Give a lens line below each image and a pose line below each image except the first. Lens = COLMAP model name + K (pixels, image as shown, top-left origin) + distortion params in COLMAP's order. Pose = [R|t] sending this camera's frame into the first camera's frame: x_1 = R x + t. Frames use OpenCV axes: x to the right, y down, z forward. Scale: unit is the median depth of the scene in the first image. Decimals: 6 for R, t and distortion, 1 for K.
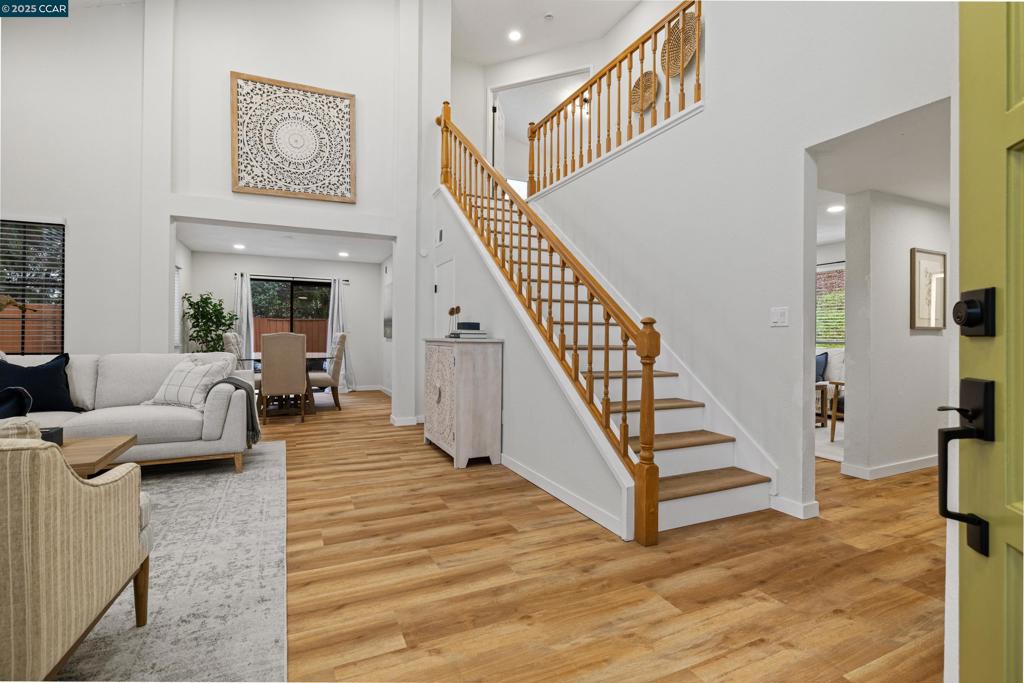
lens RADIAL K [[469.9, 0, 508.3], [0, 469.9, 332.7], [0, 0, 1]] dist [-0.004115, -0.000013]
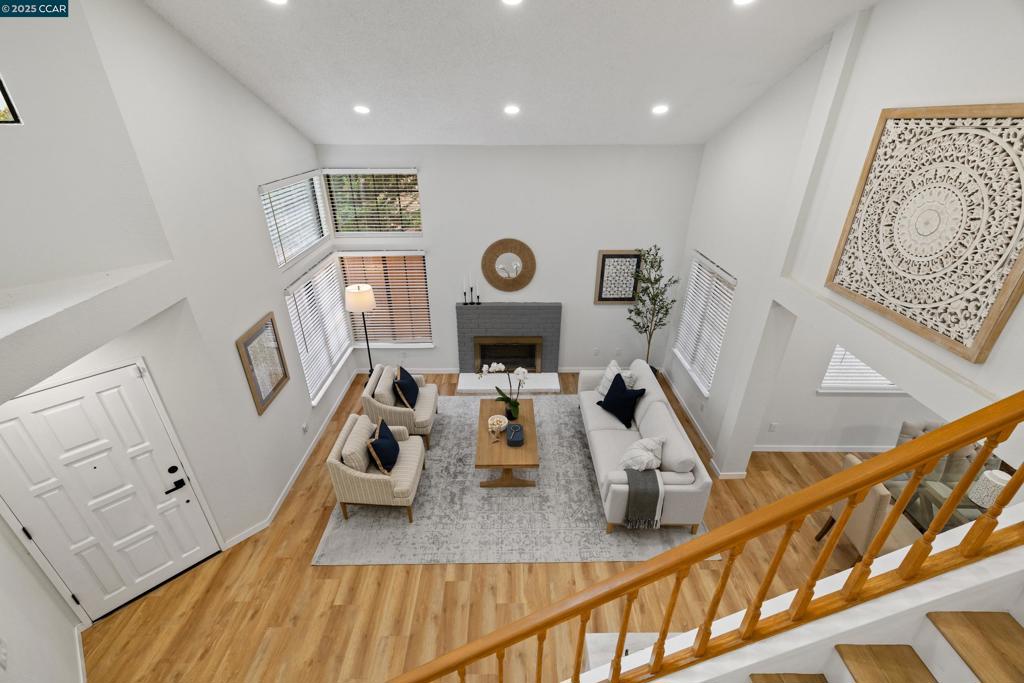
lens RADIAL K [[440.8, 0, 512.0], [0, 440.8, 341.5], [0, 0, 1]] dist [0.002051, 0.000400]
pose [[-0.413915, 0.416967, -0.809205, 0.235477], [0.001622, 0.889265, 0.457390, -0.550616], [0.910314, 0.188008, -0.368756, 0.818312]]
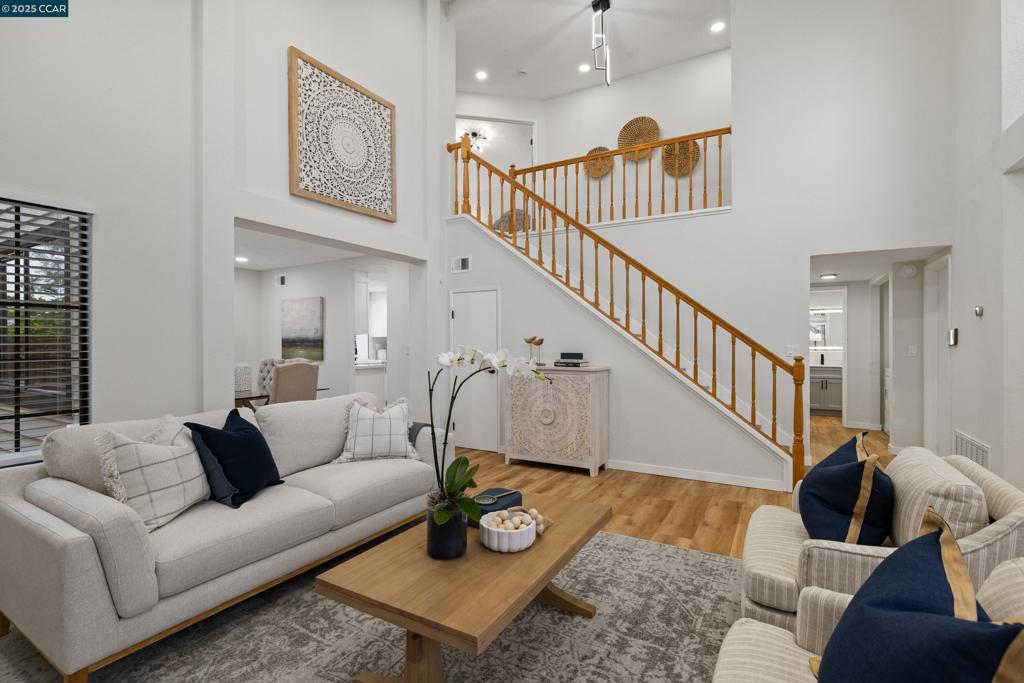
lens RADIAL K [[474.7, 0, 511.1], [0, 474.7, 340.4], [0, 0, 1]] dist [-0.003037, 0.000428]
pose [[0.818305, -0.005256, 0.574760, -0.753600], [0.003245, 0.999984, 0.004526, -0.049193], [-0.574775, -0.001839, 0.818309, 0.106473]]
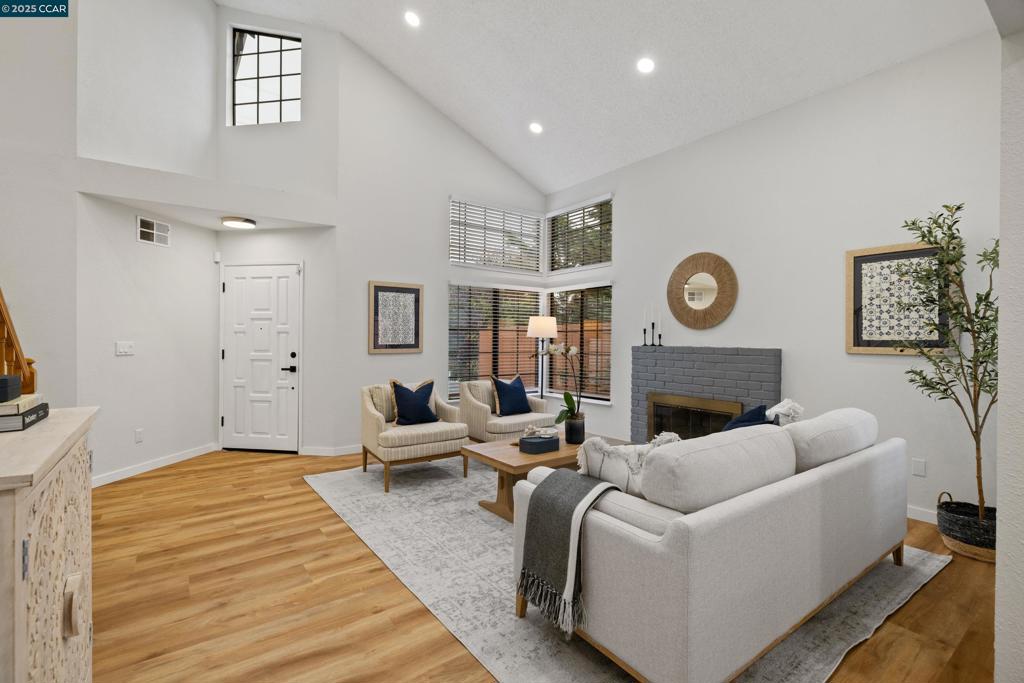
lens RADIAL K [[463.7, 0, 507.6], [0, 463.7, 340.1], [0, 0, 1]] dist [-0.003232, 0.000028]
pose [[-0.981688, -0.010833, -0.190188, -0.323268], [-0.010460, 0.999941, -0.002963, -0.042714], [0.190209, -0.000920, -0.981743, 1.172261]]
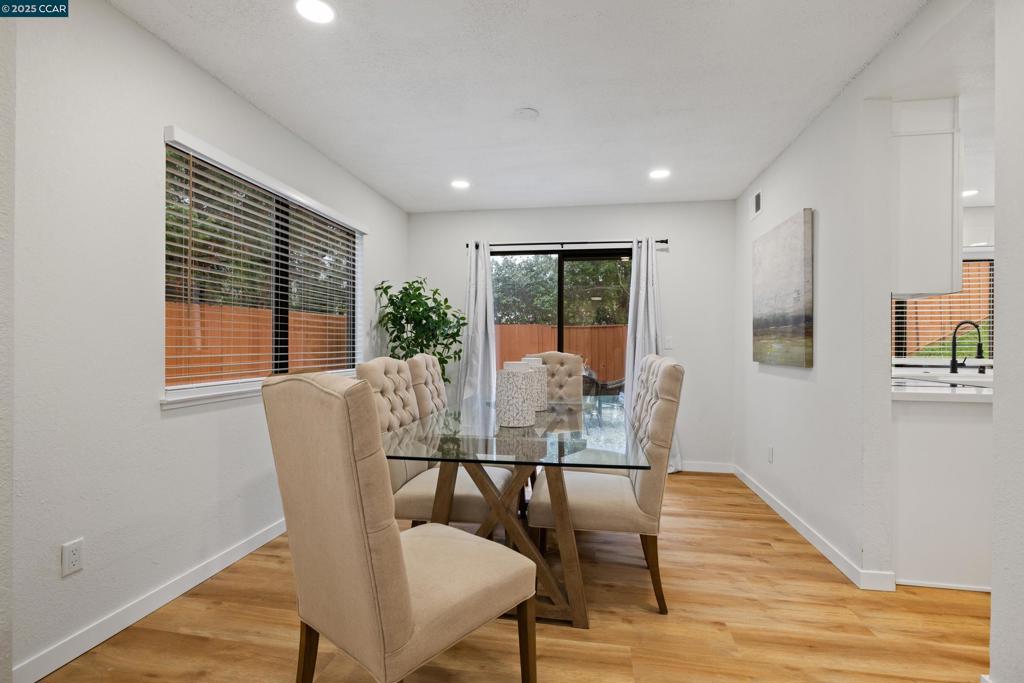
lens RADIAL K [[481.7, 0, 509.5], [0, 481.7, 330.2], [0, 0, 1]] dist [-0.000929, 0.000296]
pose [[0.823617, -0.015030, -0.566948, -0.364620], [0.003170, 0.999755, -0.021900, -0.017955], [0.567138, 0.016240, 0.823463, 0.936735]]
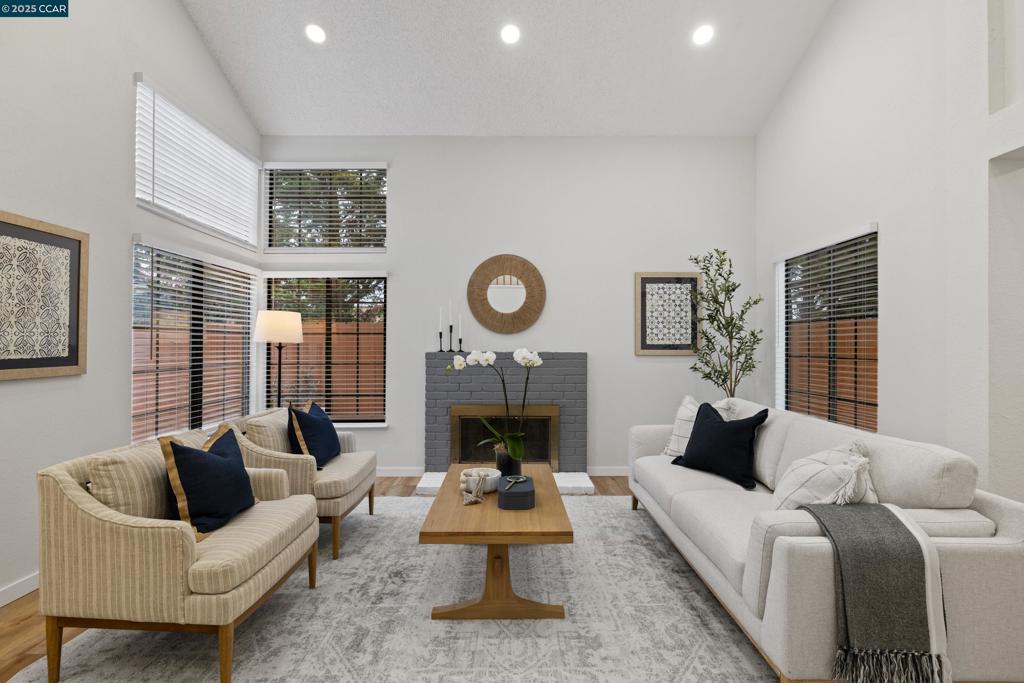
lens RADIAL K [[474.7, 0, 511.1], [0, 474.7, 340.4], [0, 0, 1]] dist [-0.003037, 0.000428]
pose [[-0.419022, -0.014727, -0.907856, -0.033868], [0.001395, 0.999857, -0.016863, -0.042909], [0.907975, -0.008332, -0.418942, 0.700509]]
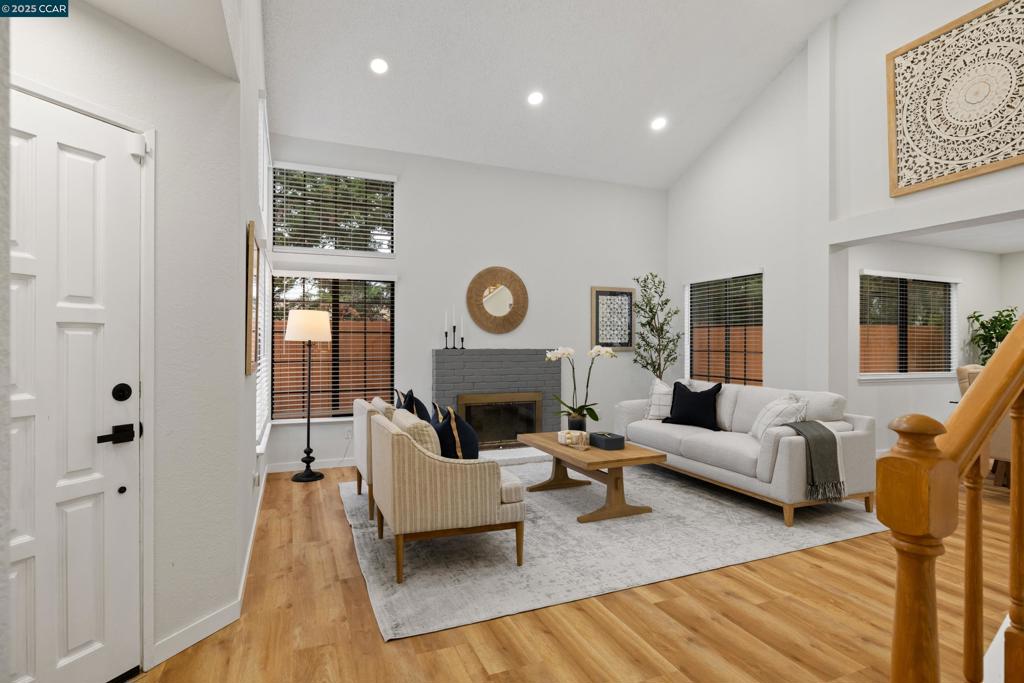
lens RADIAL K [[518.1, 0, 512.0], [0, 518.1, 341.5], [0, 0, 1]] dist [-0.003145, 0.001442]
pose [[-0.034500, -0.009381, -0.999361, 0.343859], [0.003392, 0.999949, -0.009504, -0.041574], [0.999399, -0.003718, -0.034467, 0.362840]]
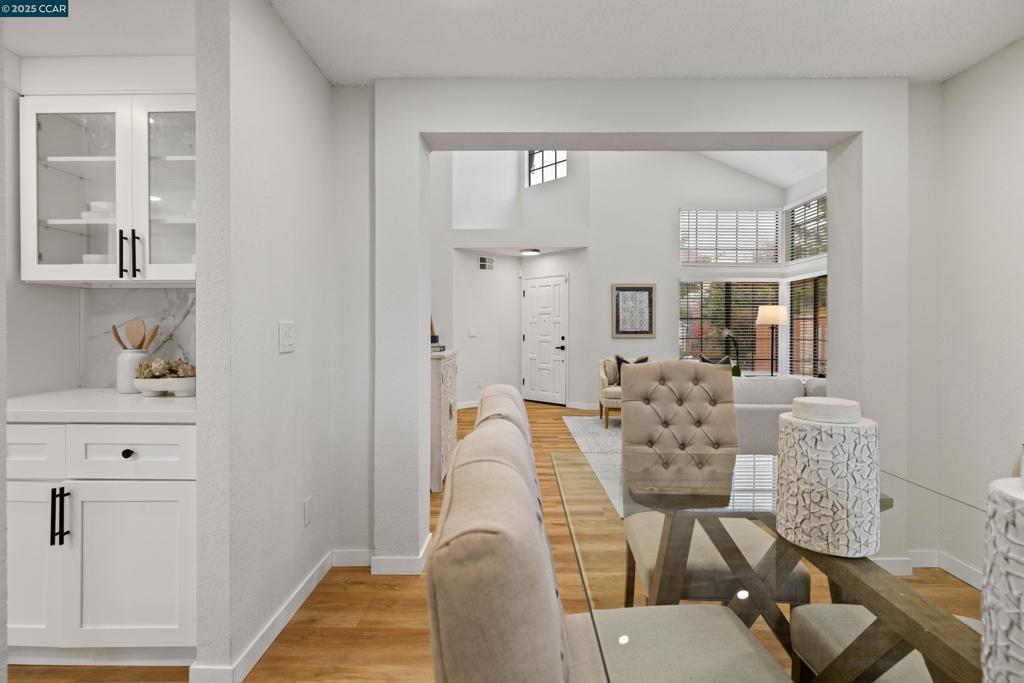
lens RADIAL K [[481.7, 0, 509.5], [0, 481.7, 330.2], [0, 0, 1]] dist [-0.000929, 0.000296]
pose [[-0.904128, -0.009252, 0.427163, -0.565710], [-0.009120, 0.999956, 0.002355, -0.035520], [-0.427165, -0.001767, -0.904172, 1.559010]]
